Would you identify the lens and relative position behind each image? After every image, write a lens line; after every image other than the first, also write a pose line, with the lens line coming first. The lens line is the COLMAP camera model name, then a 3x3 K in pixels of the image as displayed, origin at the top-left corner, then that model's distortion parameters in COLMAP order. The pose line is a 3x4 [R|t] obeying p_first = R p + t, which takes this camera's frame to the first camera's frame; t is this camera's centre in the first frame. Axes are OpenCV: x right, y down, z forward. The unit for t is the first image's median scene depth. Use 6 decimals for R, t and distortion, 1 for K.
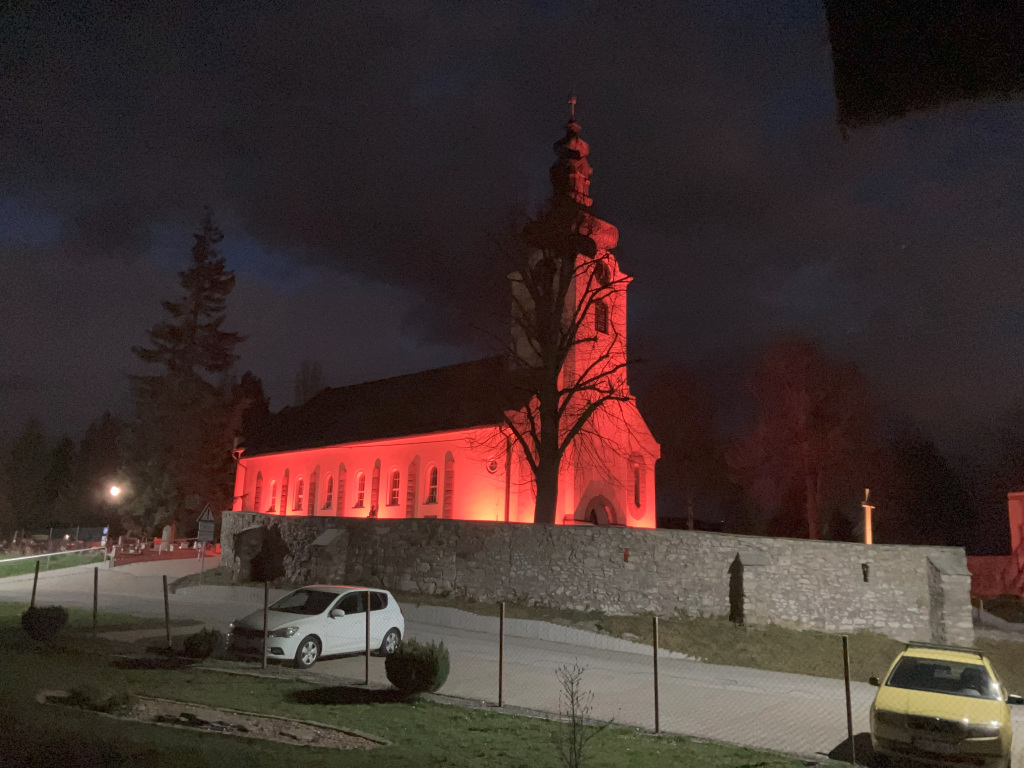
lens RADIAL K [[832.7, 0, 512.0], [0, 832.7, 384.0], [0, 0, 1]] dist [0.035533, 0.005569]
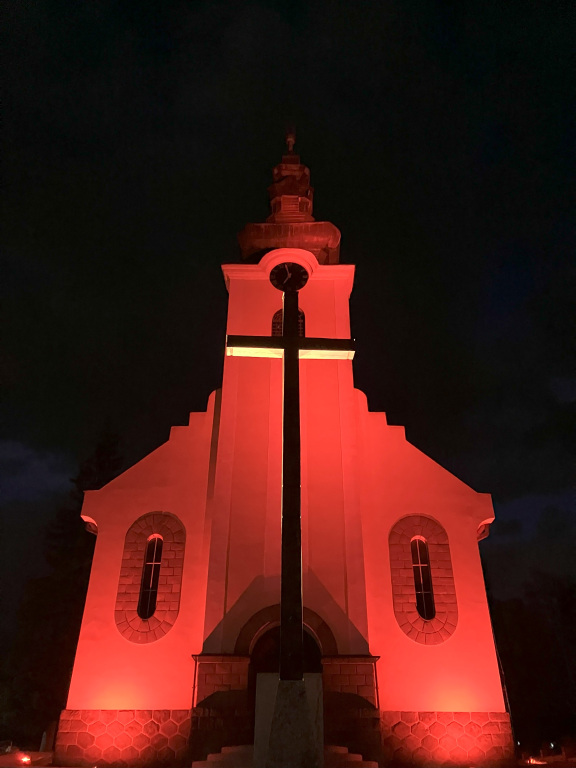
lens RADIAL K [[625.3, 0, 288.0], [0, 625.3, 384.0], [0, 0, 1]] dist [0.007013, -0.005331]
pose [[0.678371, -0.413611, -0.607238, 0.721545], [0.168999, 0.892170, -0.418893, 0.310746], [0.715019, 0.181543, 0.675122, 1.225744]]
